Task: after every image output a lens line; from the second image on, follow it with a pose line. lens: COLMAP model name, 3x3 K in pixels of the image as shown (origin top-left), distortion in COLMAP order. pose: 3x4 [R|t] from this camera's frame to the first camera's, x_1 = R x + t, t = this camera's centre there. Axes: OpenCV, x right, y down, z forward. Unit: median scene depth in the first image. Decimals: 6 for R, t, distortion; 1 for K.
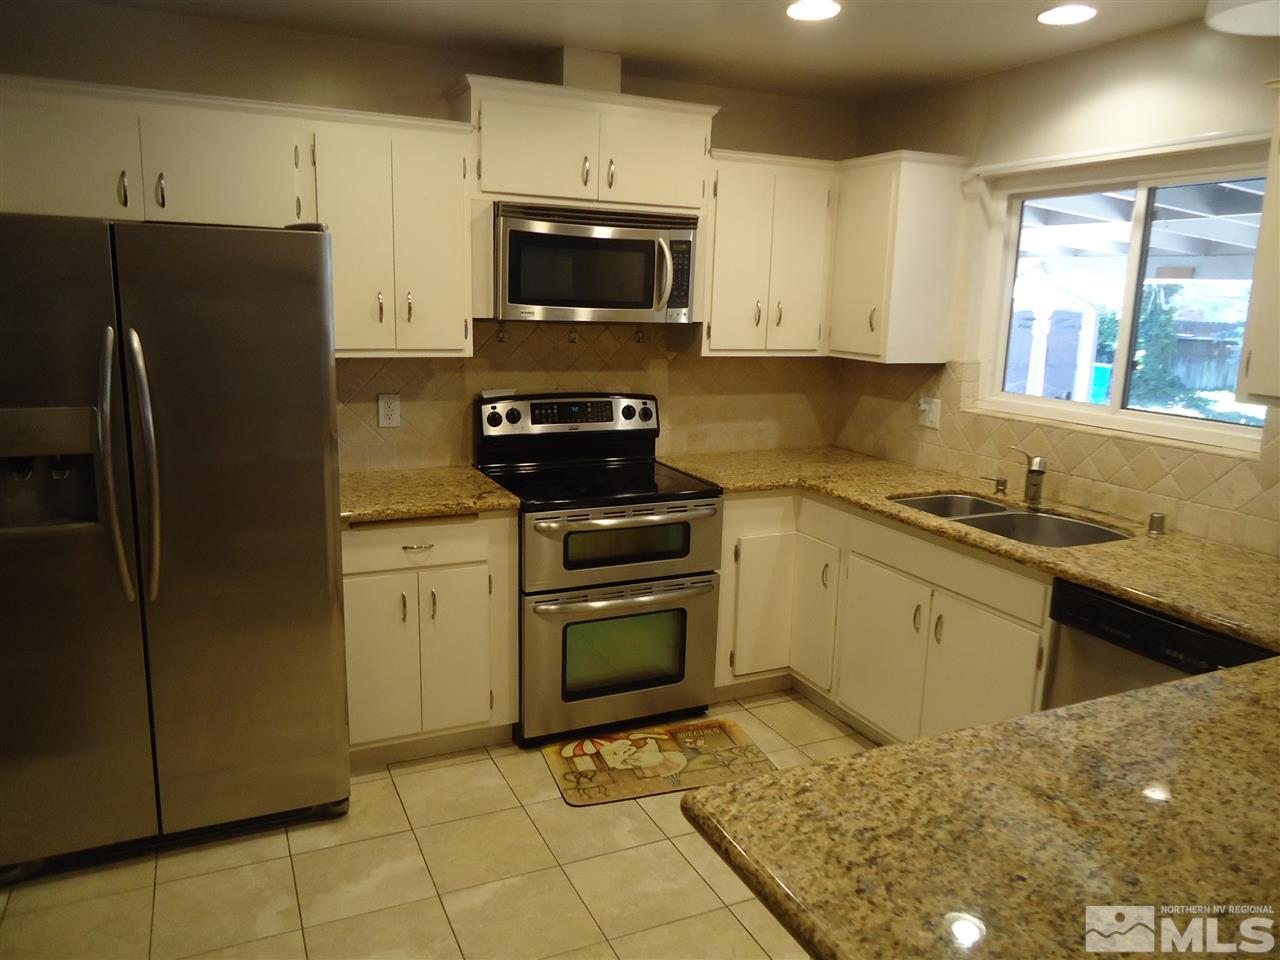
lens RADIAL K [[917.9, 0, 640.0], [0, 917.9, 480.0], [0, 0, 1]] dist [-0.010330, 0.008101]
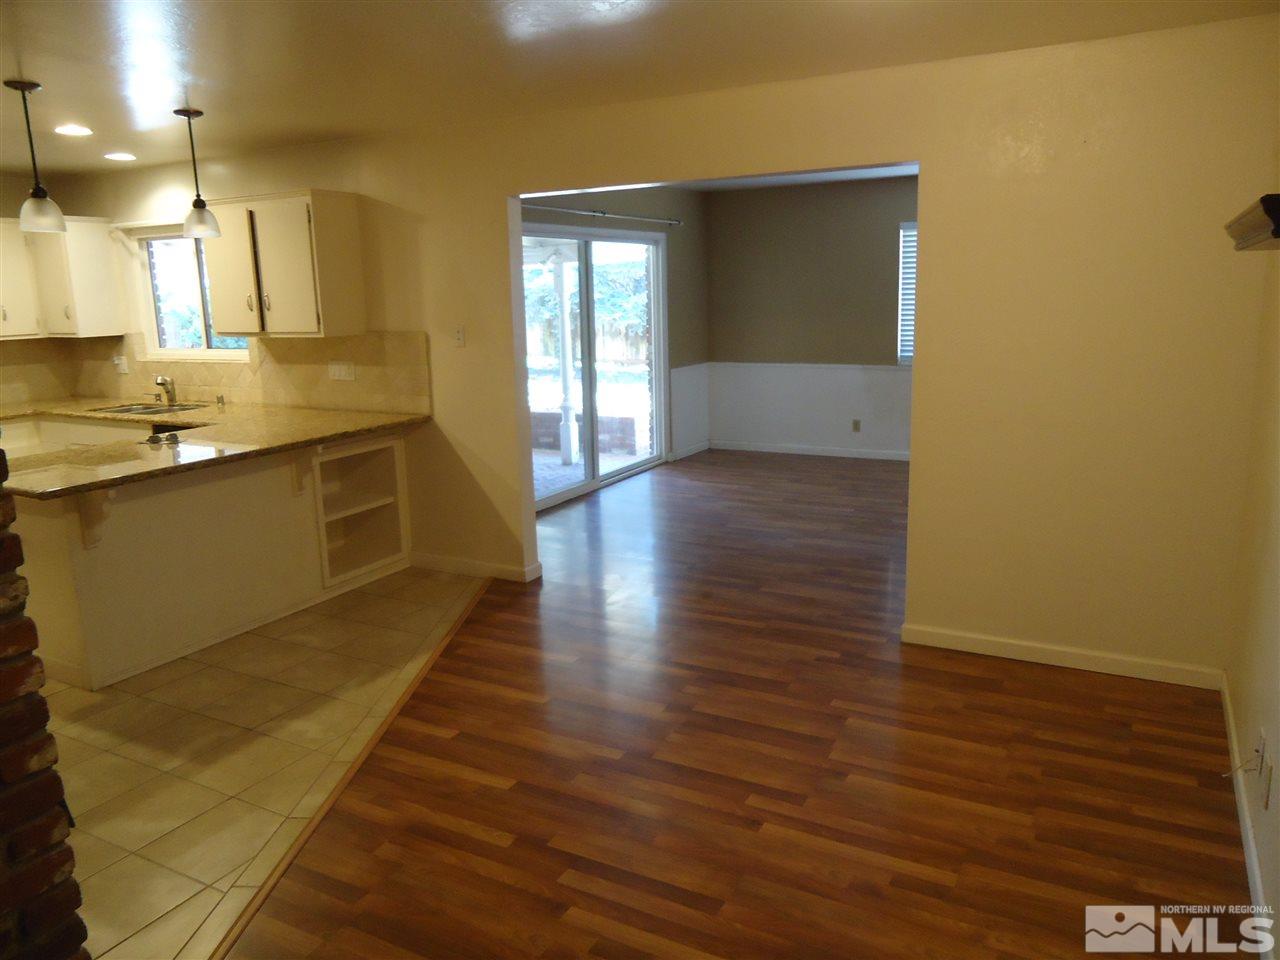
lens RADIAL K [[917.9, 0, 640.0], [0, 917.9, 480.0], [0, 0, 1]] dist [-0.010330, 0.008101]
pose [[0.810151, -0.168642, 0.561440, 0.108707], [0.166169, 0.984509, 0.055940, 0.211911], [-0.562177, 0.047974, 0.825624, -0.983738]]
